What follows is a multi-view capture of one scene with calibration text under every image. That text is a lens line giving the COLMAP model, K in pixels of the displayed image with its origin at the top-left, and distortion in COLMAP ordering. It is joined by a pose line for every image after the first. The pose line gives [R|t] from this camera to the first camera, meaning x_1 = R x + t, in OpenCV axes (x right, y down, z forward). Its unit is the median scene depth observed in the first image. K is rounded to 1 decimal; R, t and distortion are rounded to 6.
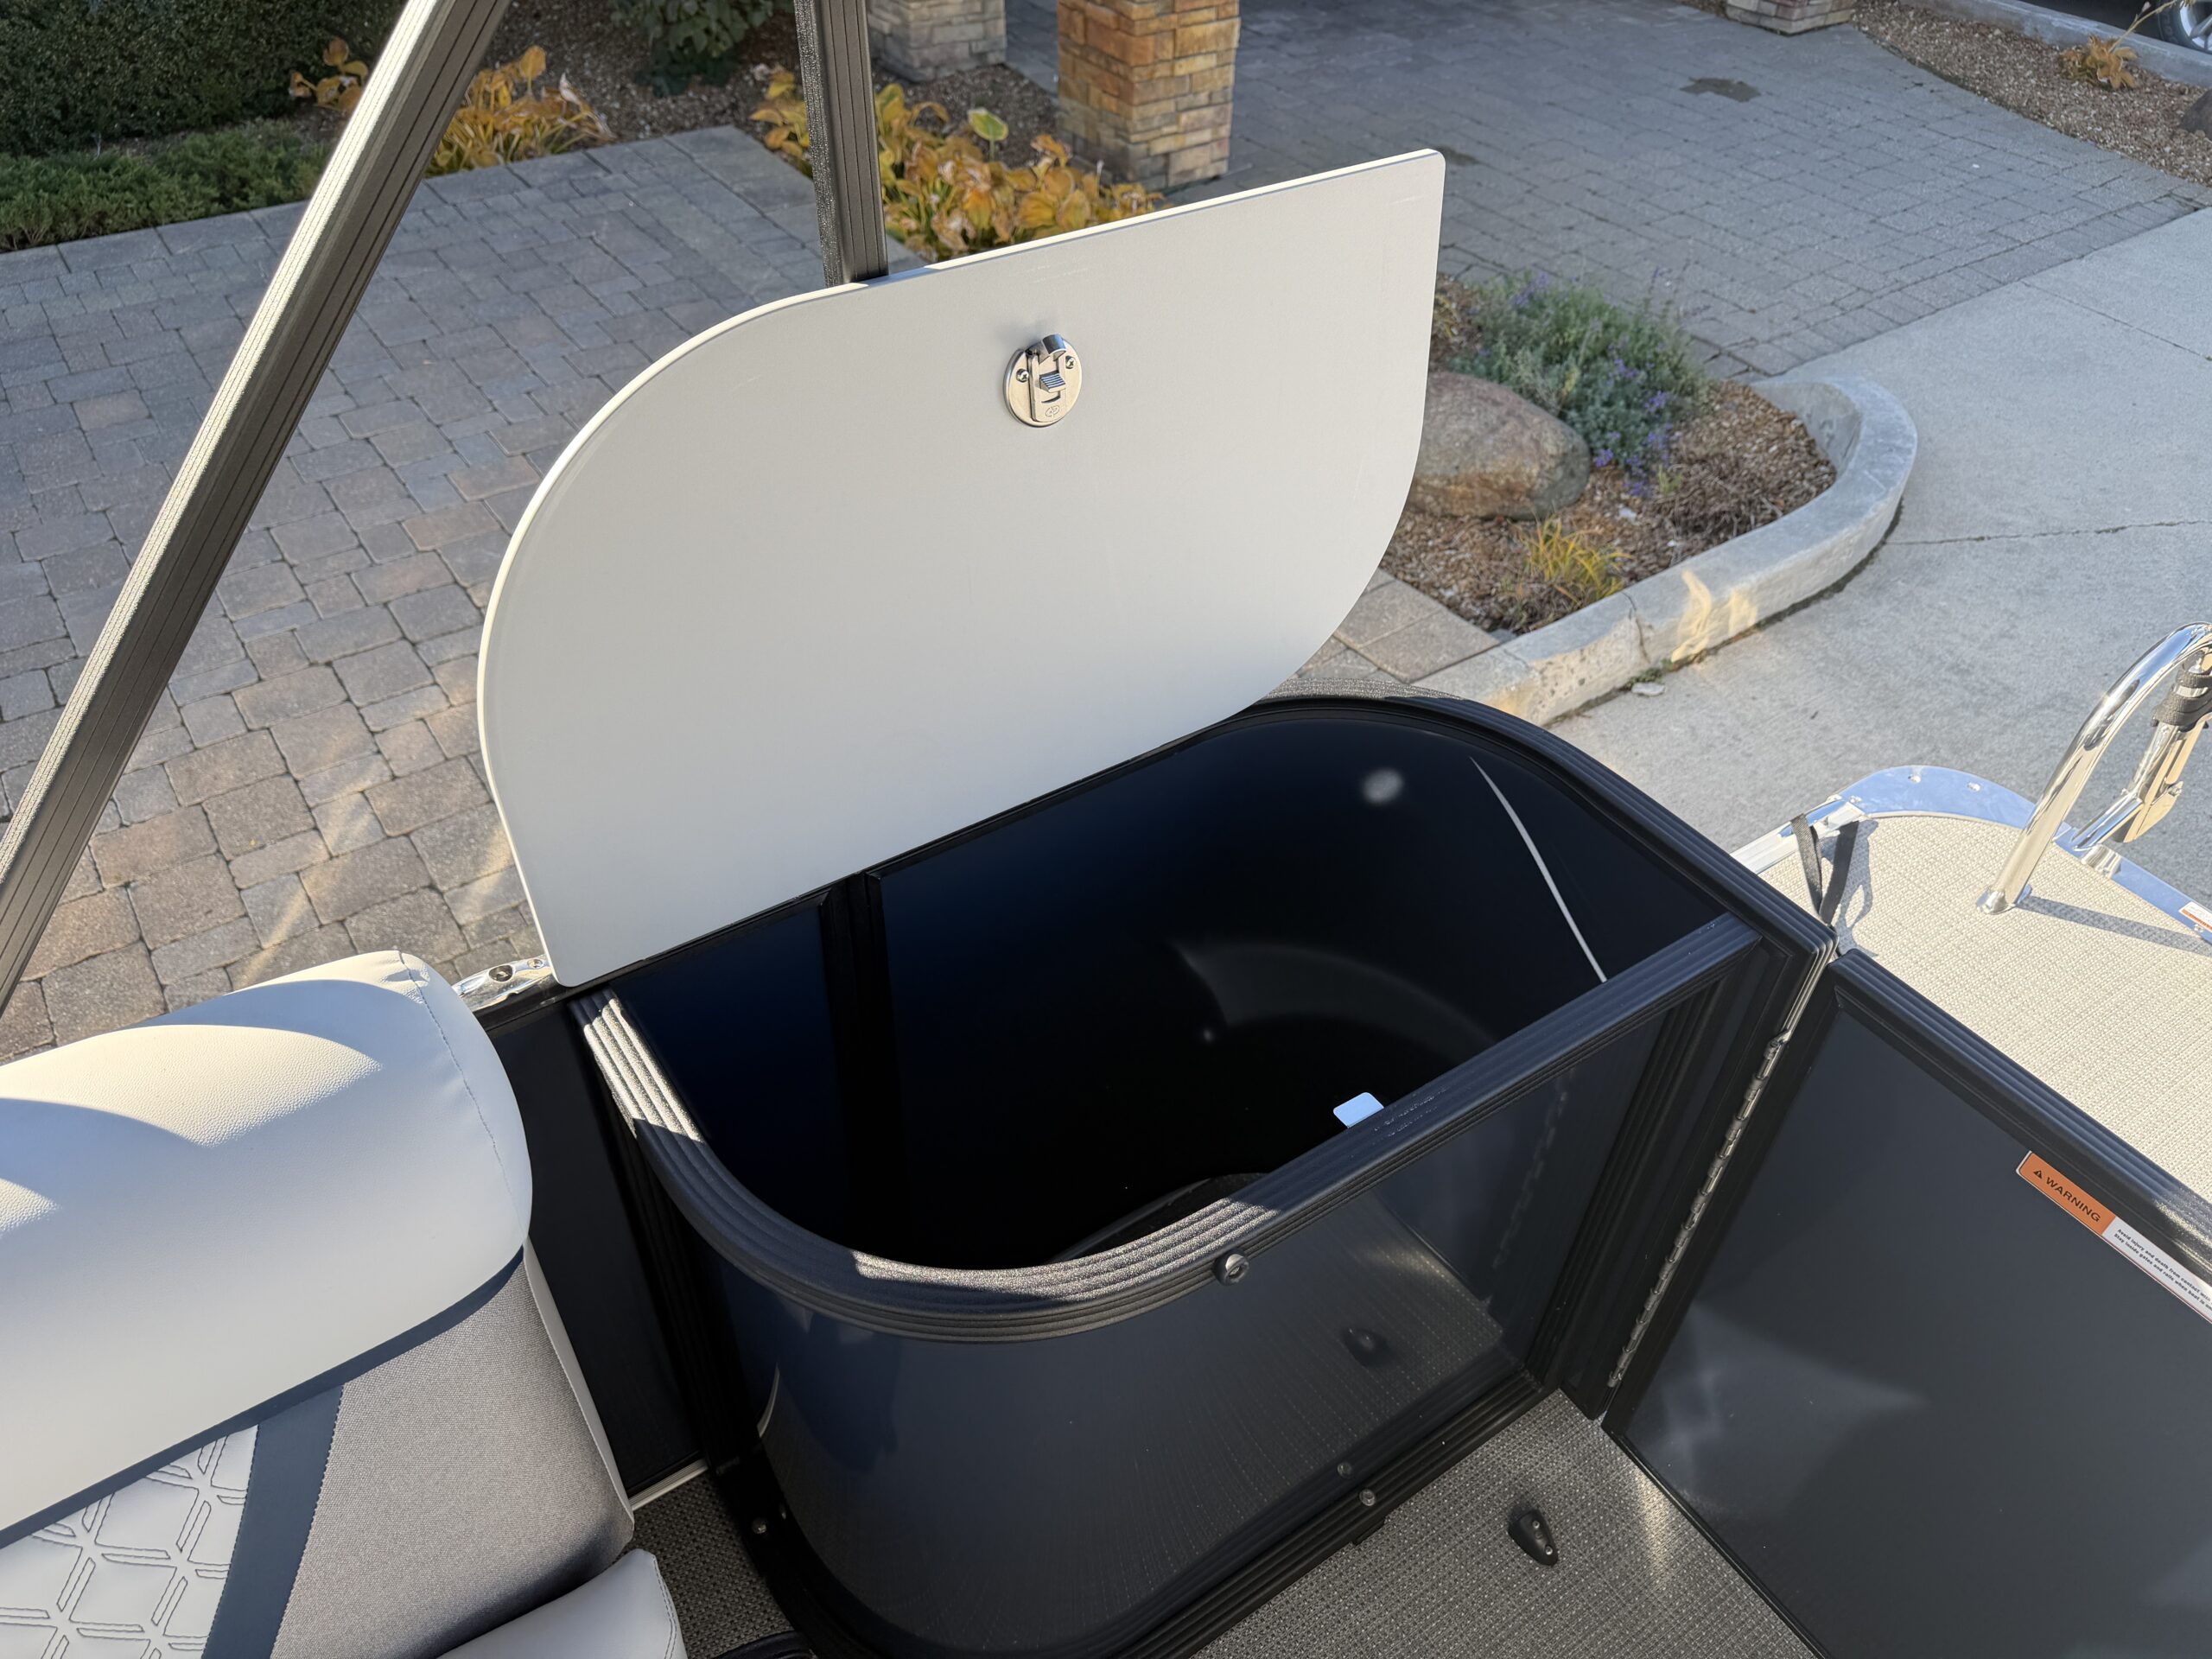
lens RADIAL K [[1595.6, 0, 1106.0], [0, 1595.6, 829.5], [0, 0, 1]] dist [0.009138, -0.014073]
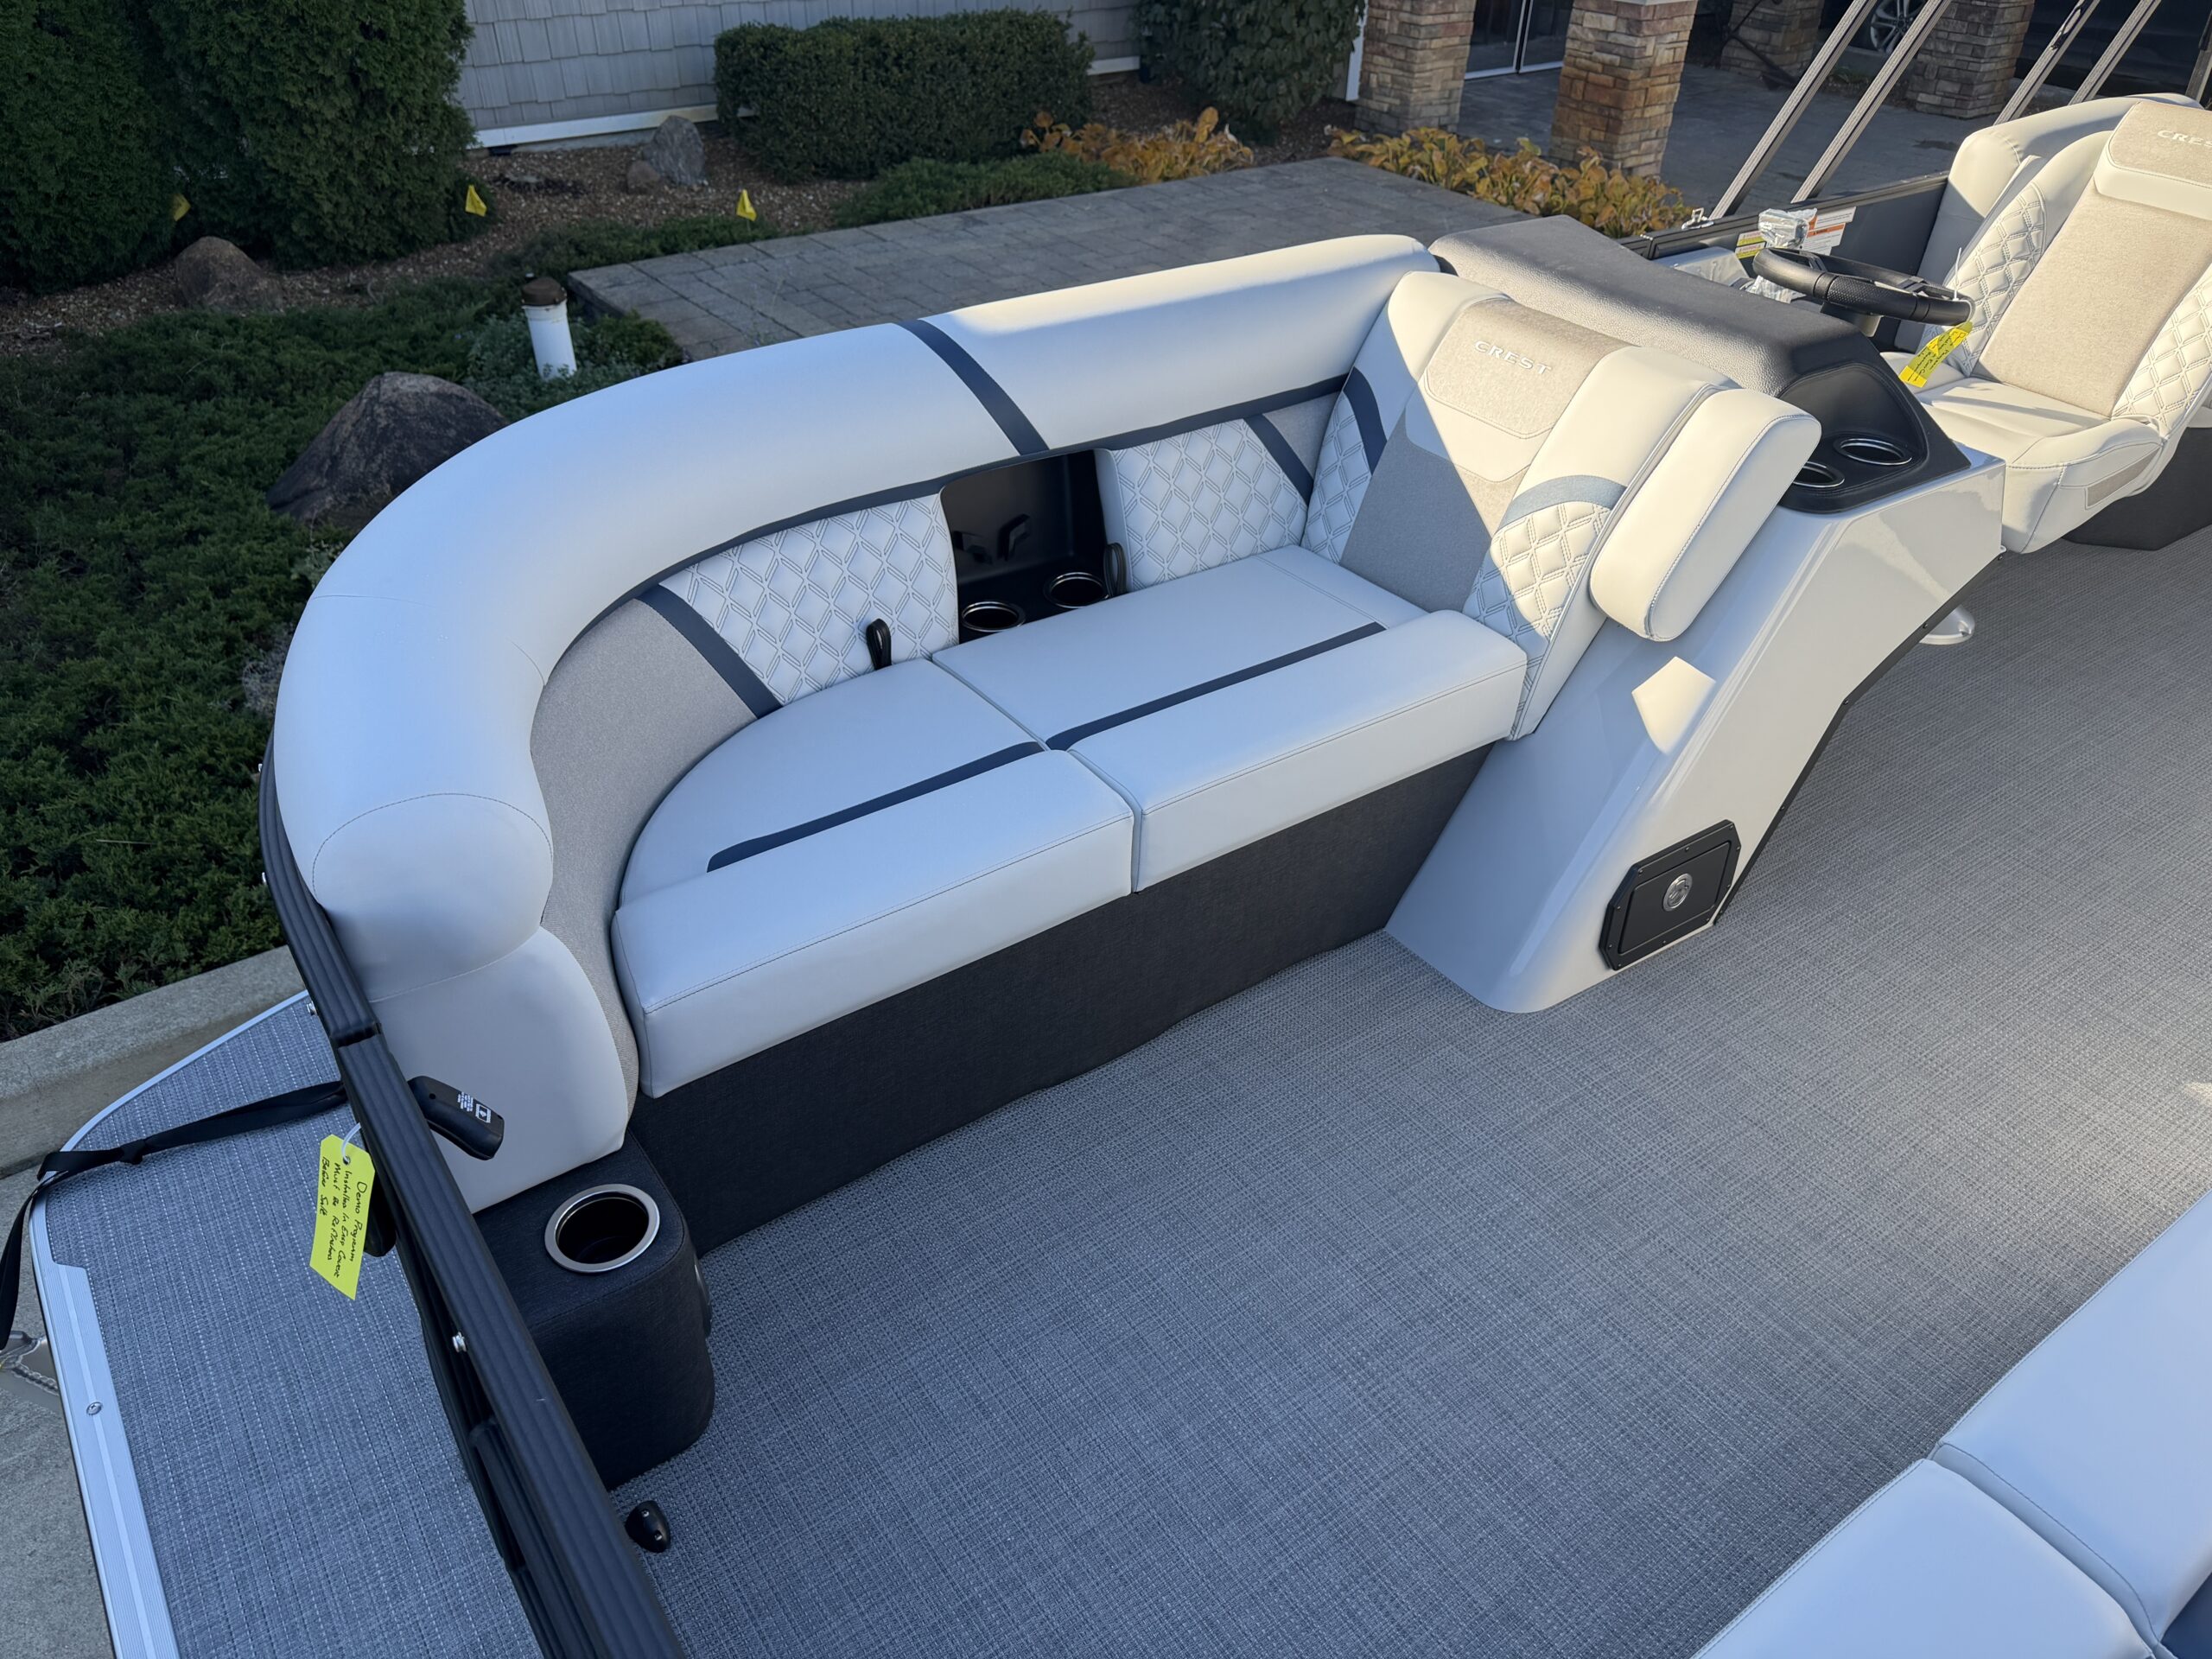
lens RADIAL K [[1580.5, 0, 1096.0], [0, 1580.5, 811.4], [0, 0, 1]] dist [0.024484, -0.027212]
pose [[0.999624, -0.013762, 0.023710, -0.522872], [0.016465, 0.992891, -0.117886, 0.368034], [-0.021919, 0.118232, 0.992744, -0.442529]]
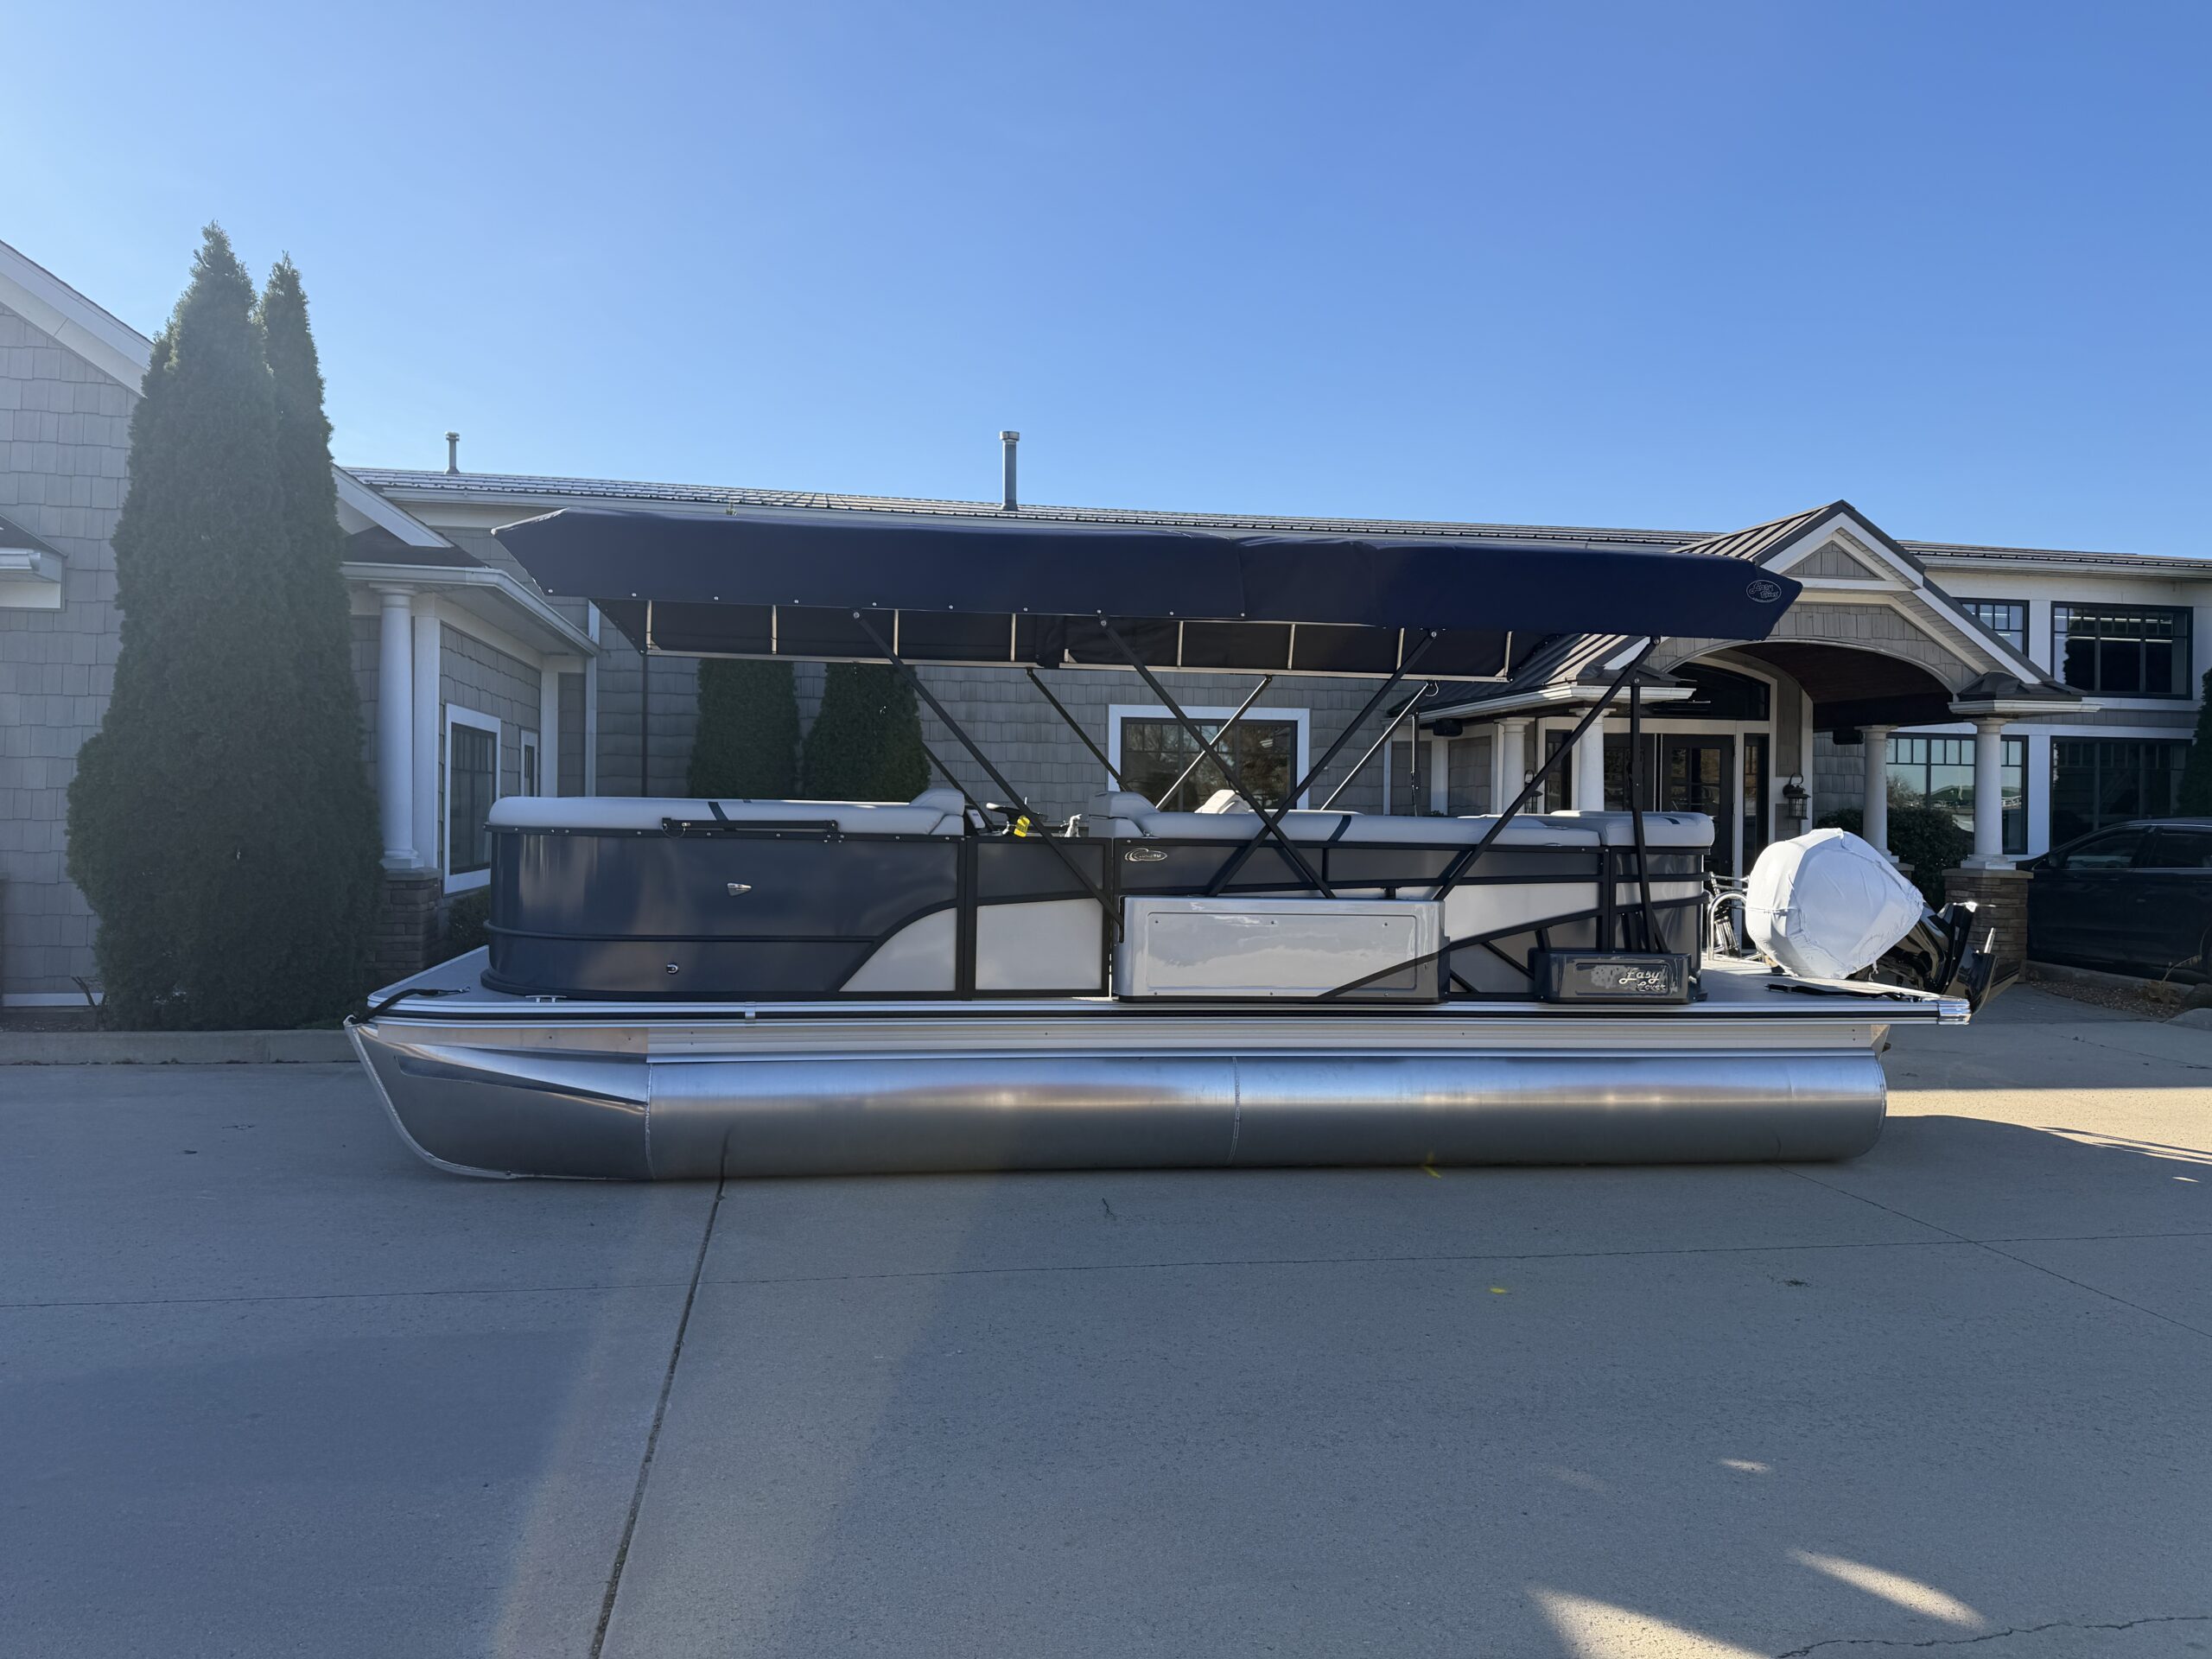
lens RADIAL K [[1580.5, 0, 1096.0], [0, 1580.5, 811.4], [0, 0, 1]] dist [0.024484, -0.027212]
pose [[0.907950, -0.009917, -0.418961, 0.343300], [-0.273246, 0.743983, -0.609775, 1.014081], [0.317747, 0.668125, 0.672790, -0.950478]]
